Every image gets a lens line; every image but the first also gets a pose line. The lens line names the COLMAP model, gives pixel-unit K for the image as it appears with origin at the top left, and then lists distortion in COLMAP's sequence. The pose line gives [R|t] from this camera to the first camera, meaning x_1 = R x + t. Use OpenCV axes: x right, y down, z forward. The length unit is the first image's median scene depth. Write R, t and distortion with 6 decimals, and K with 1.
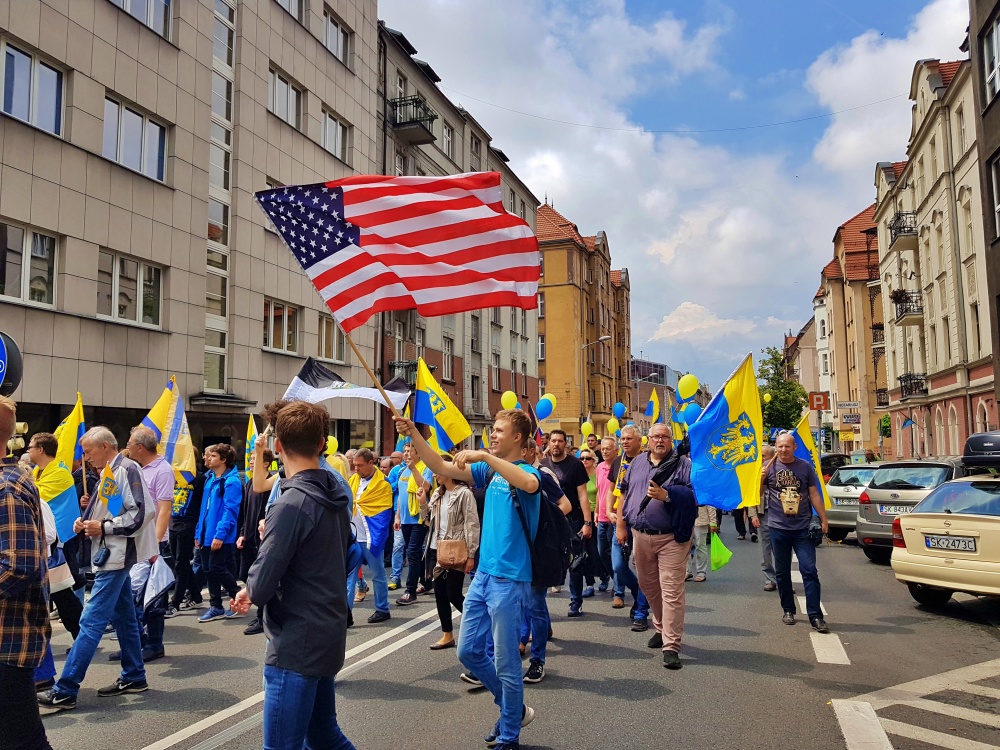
lens RADIAL K [[770.3, 0, 503.4], [0, 770.3, 374.3], [0, 0, 1]] dist [-0.010323, 0.003555]
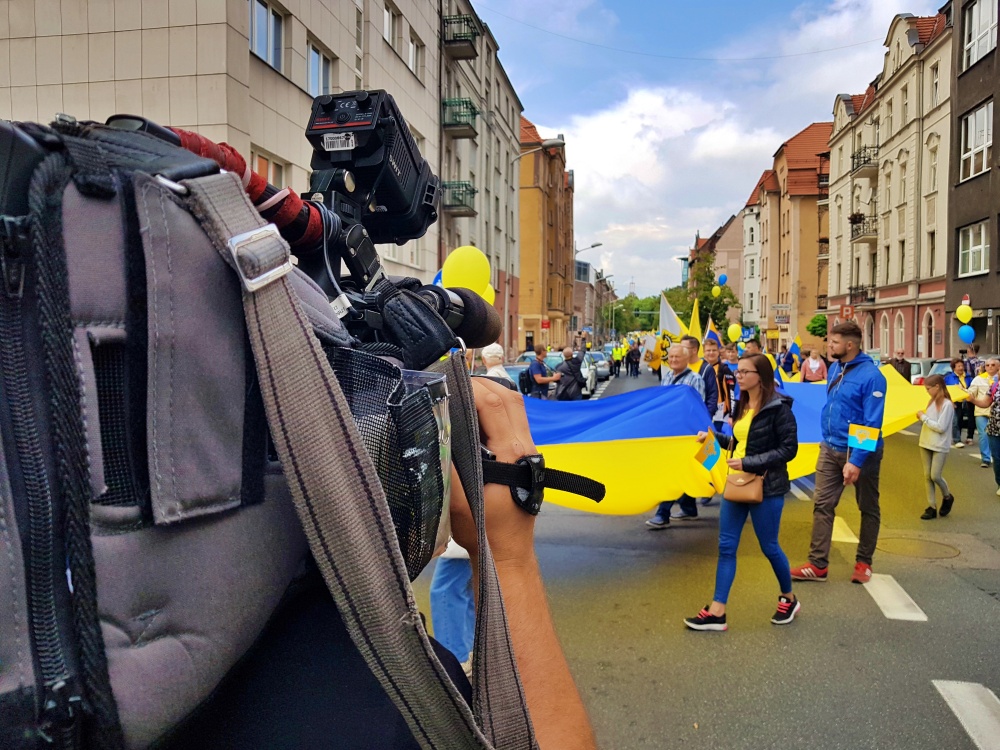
lens RADIAL K [[770.3, 0, 521.4], [0, 770.3, 381.8], [0, 0, 1]] dist [-0.010323, 0.003555]
pose [[0.987935, 0.001004, 0.154863, -0.161692], [-0.023888, 0.988999, 0.145978, -0.011929], [-0.153013, -0.147916, 0.977091, -0.102937]]
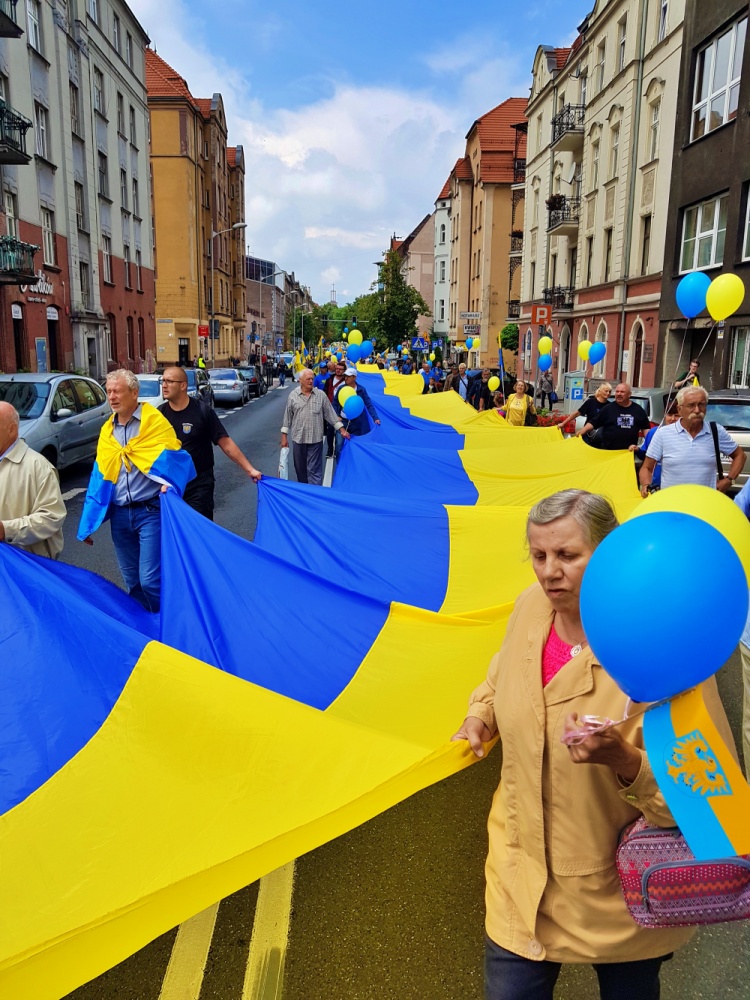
lens RADIAL K [[770.3, 0, 376.7], [0, 770.3, 509.6], [0, 0, 1]] dist [-0.010323, 0.003555]
pose [[0.938466, -0.049232, 0.341846, -0.037231], [-0.053853, 0.956822, 0.285642, 0.003246], [-0.341148, -0.286474, 0.895294, 0.099513]]
